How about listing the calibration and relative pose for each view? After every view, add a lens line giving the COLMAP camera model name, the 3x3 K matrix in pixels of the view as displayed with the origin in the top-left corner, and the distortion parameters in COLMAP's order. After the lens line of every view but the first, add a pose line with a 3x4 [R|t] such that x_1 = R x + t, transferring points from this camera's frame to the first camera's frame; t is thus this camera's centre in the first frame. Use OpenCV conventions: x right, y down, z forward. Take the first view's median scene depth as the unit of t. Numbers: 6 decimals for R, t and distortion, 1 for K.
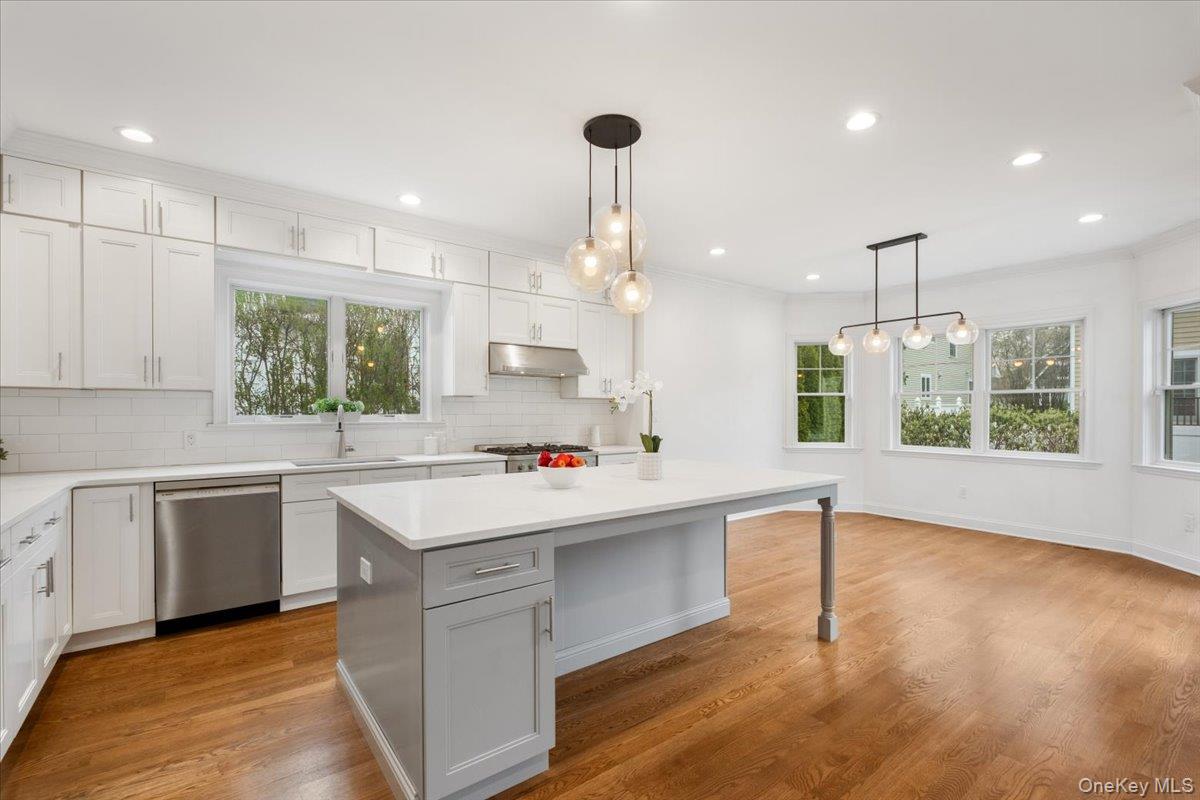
lens RADIAL K [[530.4, 0, 600.4], [0, 530.4, 405.1], [0, 0, 1]] dist [0.004581, -0.001411]
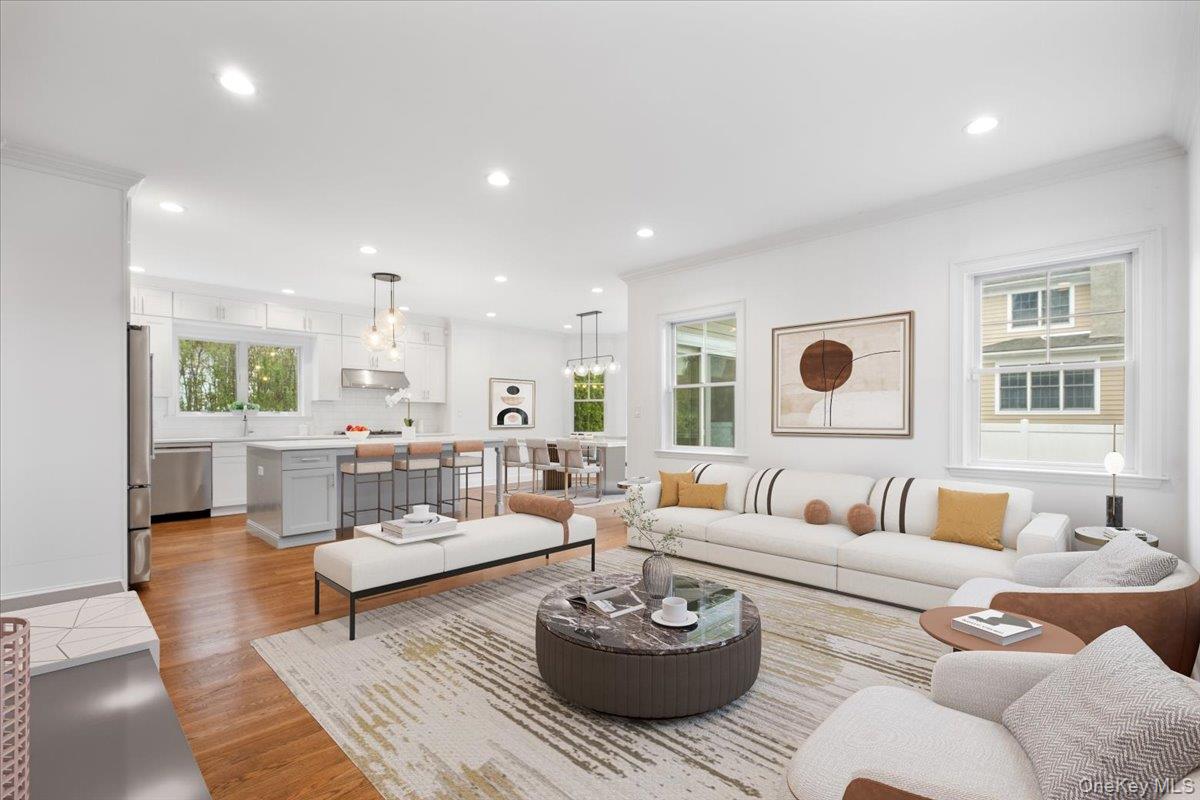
lens RADIAL K [[530.4, 0, 599.6], [0, 530.4, 405.9], [0, 0, 1]] dist [0.004581, -0.001411]
pose [[0.988580, -0.000309, 0.150699, 0.363583], [0.002196, 0.999921, -0.012354, 0.022573], [-0.150683, 0.012544, 0.988503, -0.823084]]
